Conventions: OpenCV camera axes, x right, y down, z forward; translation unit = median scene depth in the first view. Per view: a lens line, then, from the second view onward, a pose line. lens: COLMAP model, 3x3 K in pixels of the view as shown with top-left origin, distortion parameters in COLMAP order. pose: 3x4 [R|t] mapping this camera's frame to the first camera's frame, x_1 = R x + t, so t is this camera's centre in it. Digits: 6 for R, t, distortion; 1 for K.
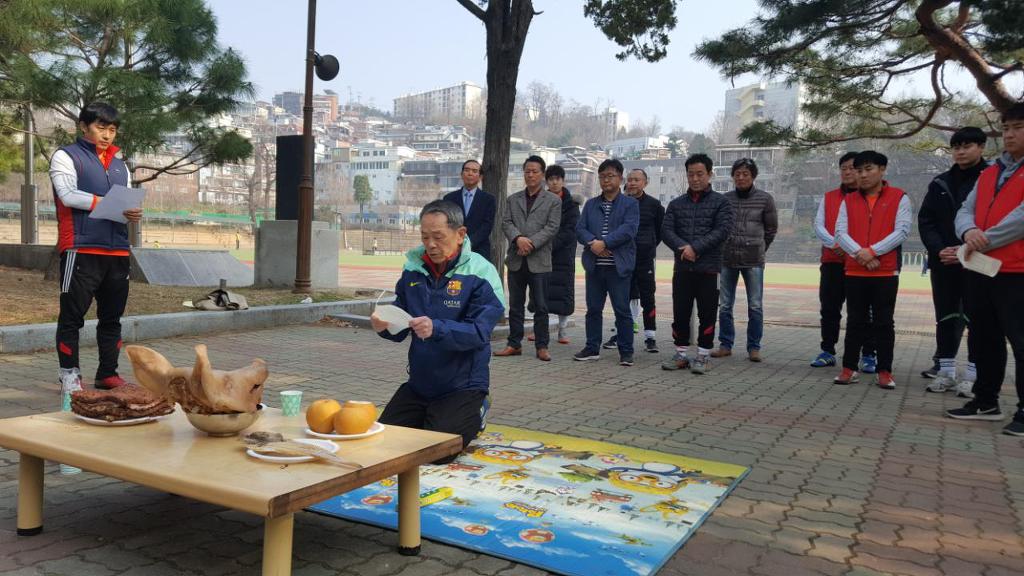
lens RADIAL K [[757.7, 0, 493.0], [0, 757.7, 306.4], [0, 0, 1]] dist [0.127130, -0.191681]
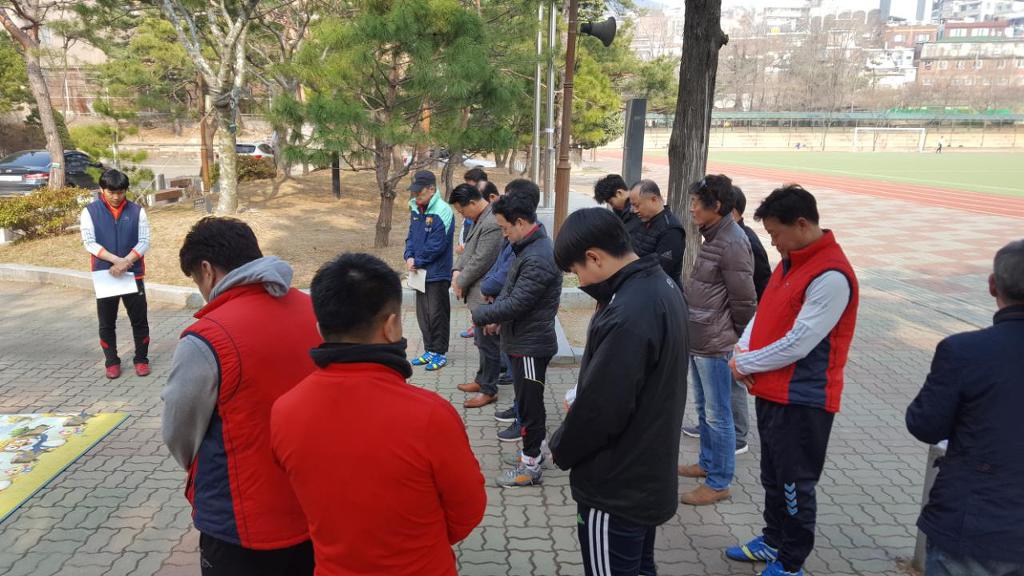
lens RADIAL K [[757.7, 0, 464.3], [0, 757.7, 312.5], [0, 0, 1]] dist [0.127130, -0.191681]
pose [[0.518123, 0.168143, -0.838616, 0.608377], [-0.052281, 0.984879, 0.165167, -0.143548], [0.853707, -0.041733, 0.519080, 0.428937]]
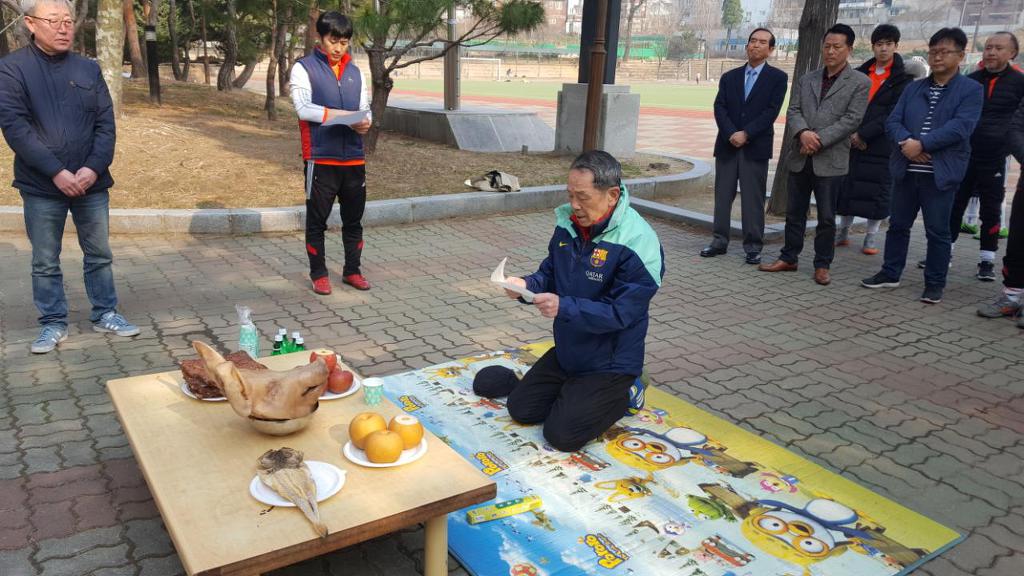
lens RADIAL K [[757.7, 0, 492.1], [0, 757.7, 306.8], [0, 0, 1]] dist [0.127130, -0.191681]
pose [[0.896937, 0.122998, -0.424706, 0.084348], [-0.029981, 0.975237, 0.219120, -0.061298], [0.441141, -0.183804, 0.878414, 0.072637]]
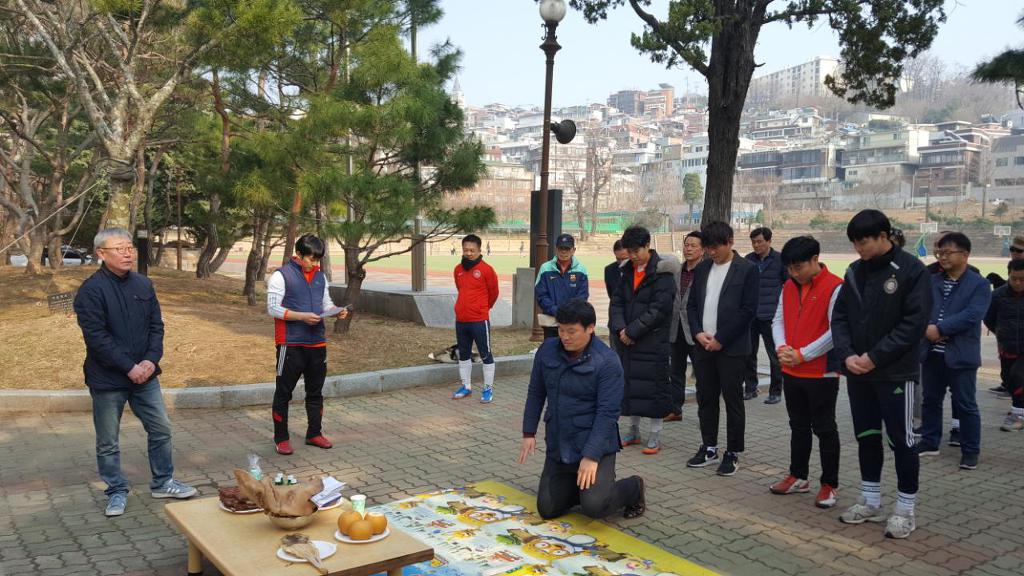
lens RADIAL K [[801.3, 0, 505.0], [0, 801.3, 305.4], [0, 0, 1]] dist [0.111541, -0.172347]
pose [[0.918115, 0.006475, -0.396262, 0.181789], [-0.008044, 0.999965, -0.002296, -0.074159], [0.396233, 0.005295, 0.918135, -0.081987]]
